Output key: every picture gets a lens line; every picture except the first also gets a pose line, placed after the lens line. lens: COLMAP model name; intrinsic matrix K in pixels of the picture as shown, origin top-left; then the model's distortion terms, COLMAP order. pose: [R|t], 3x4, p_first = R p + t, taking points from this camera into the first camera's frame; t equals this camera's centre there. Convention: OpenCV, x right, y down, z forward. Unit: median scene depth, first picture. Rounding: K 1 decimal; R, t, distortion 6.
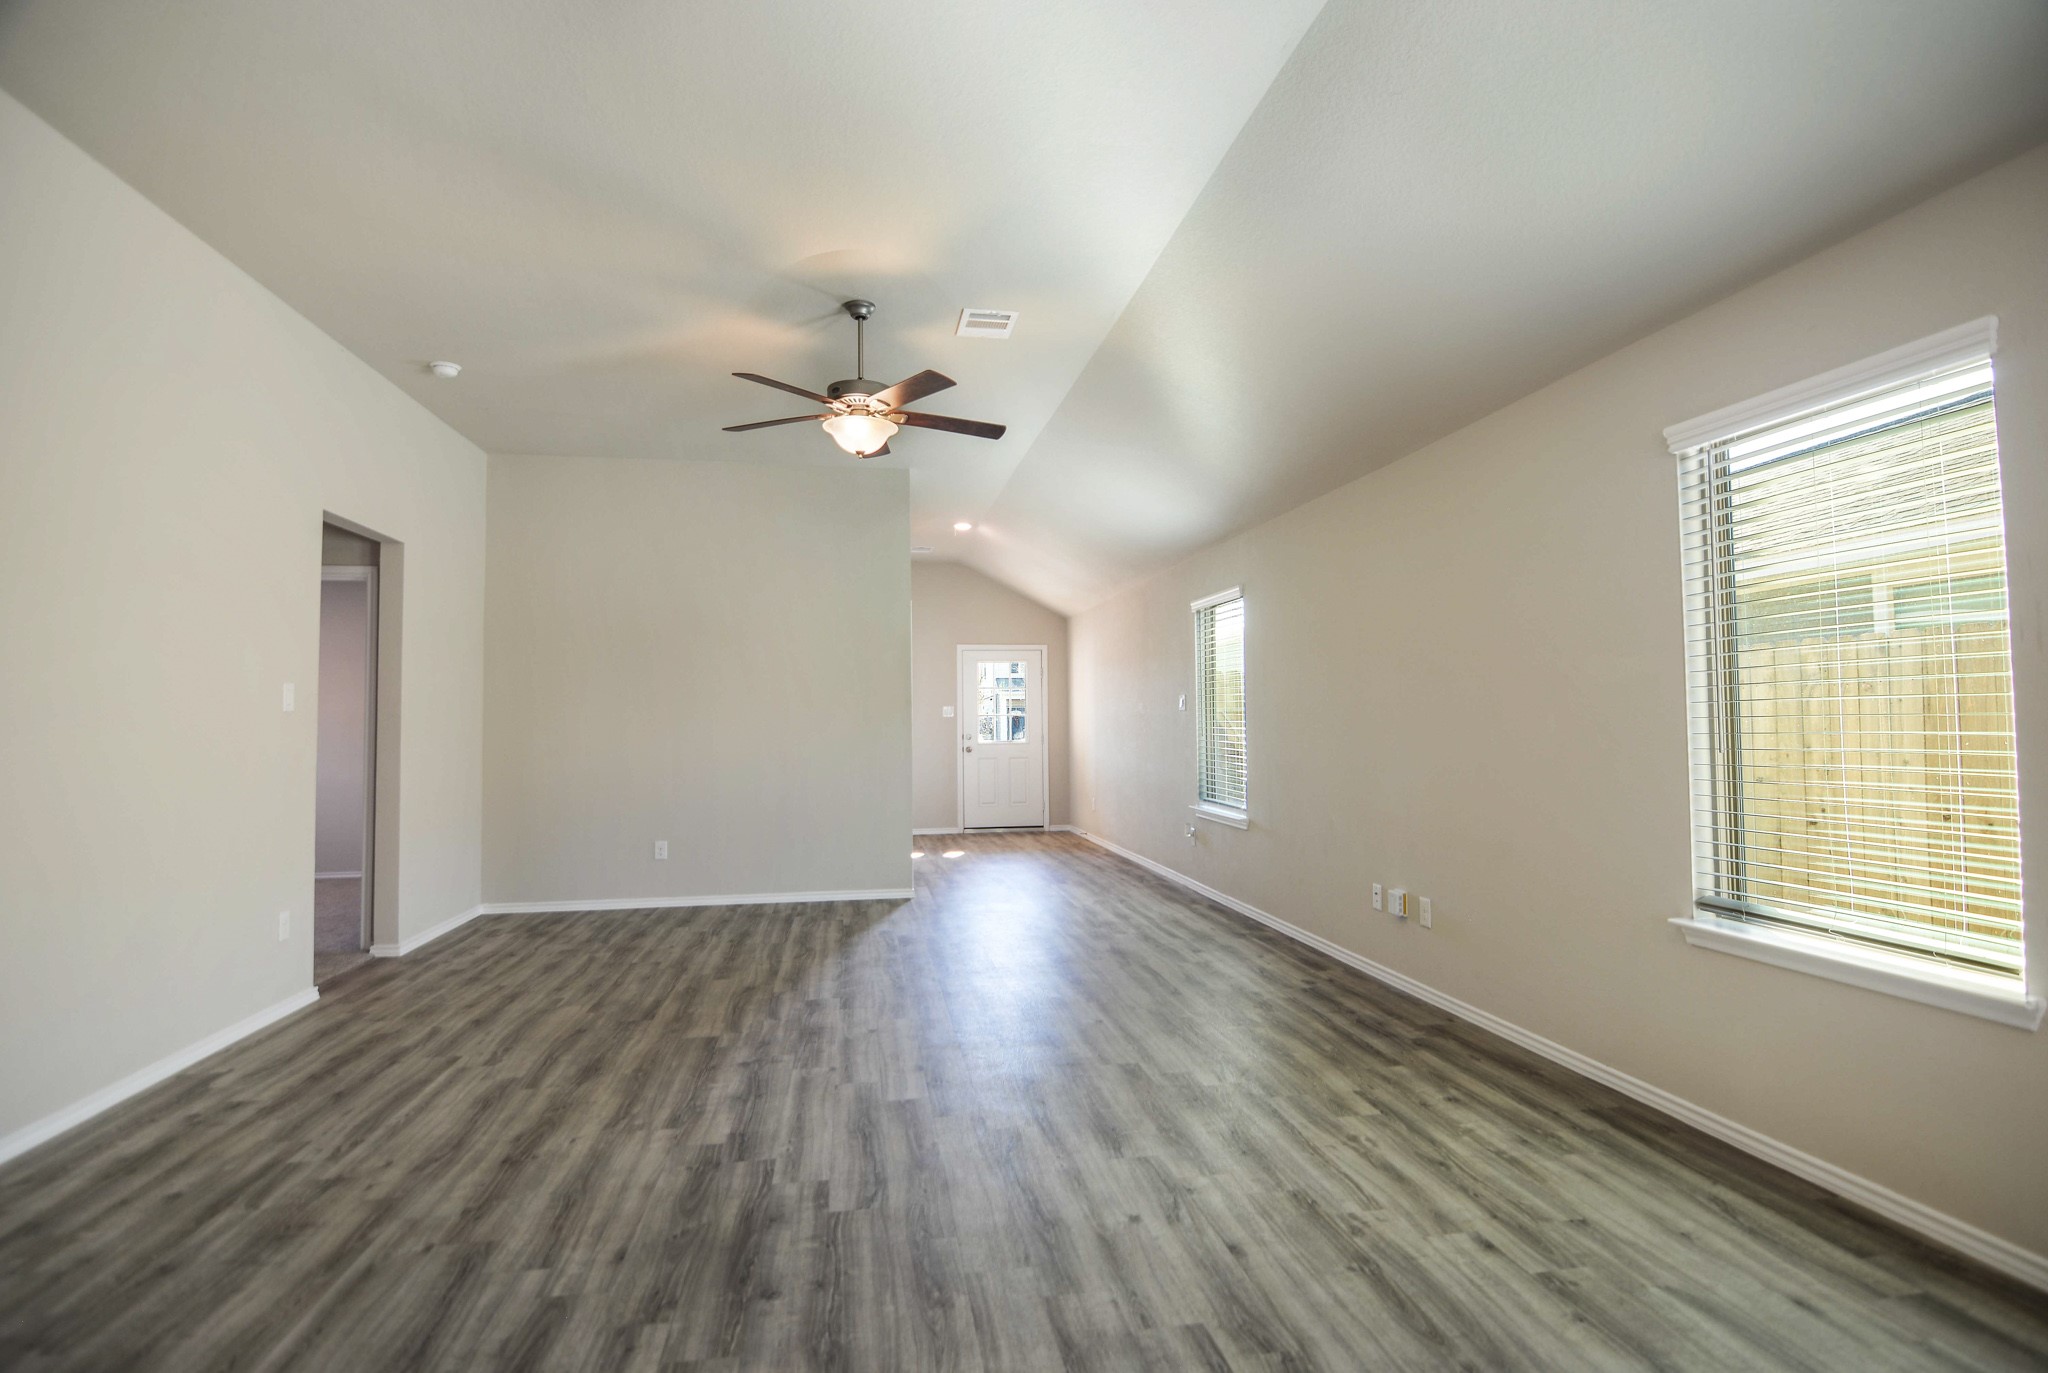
lens RADIAL K [[1000.5, 0, 1015.6], [0, 1000.5, 688.3], [0, 0, 1]] dist [-0.019603, -0.002509]
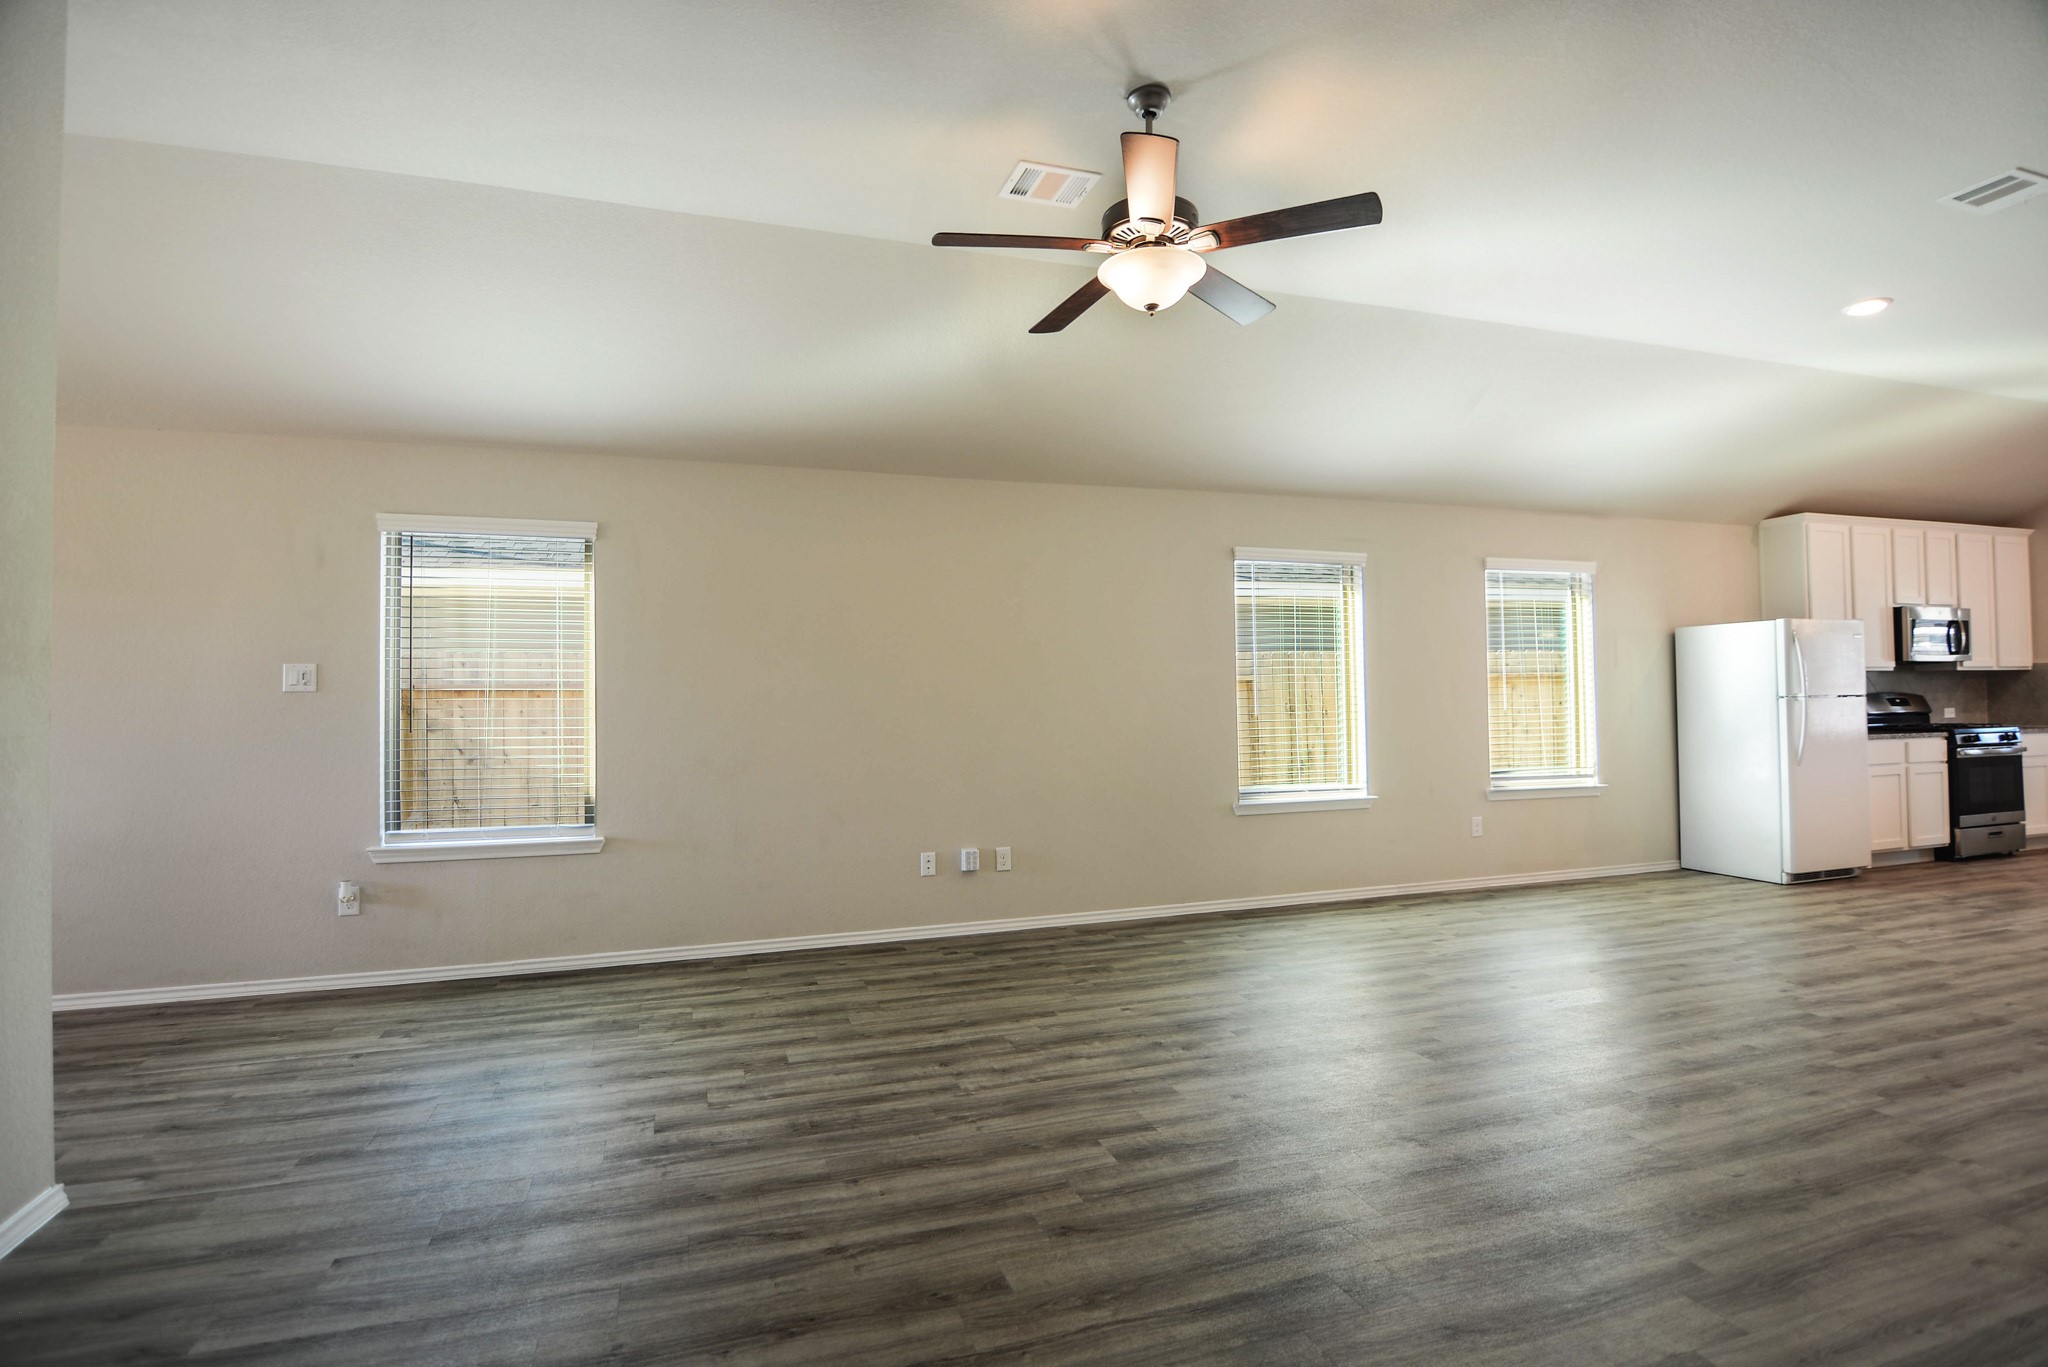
lens RADIAL K [[1000.5, 0, 1016.2], [0, 1000.5, 686.8], [0, 0, 1]] dist [-0.019603, -0.002509]
pose [[-0.143090, 0.020256, 0.989502, -1.319632], [-0.017789, 0.999576, -0.023034, 0.070020], [-0.989550, -0.020898, -0.142670, 1.910789]]
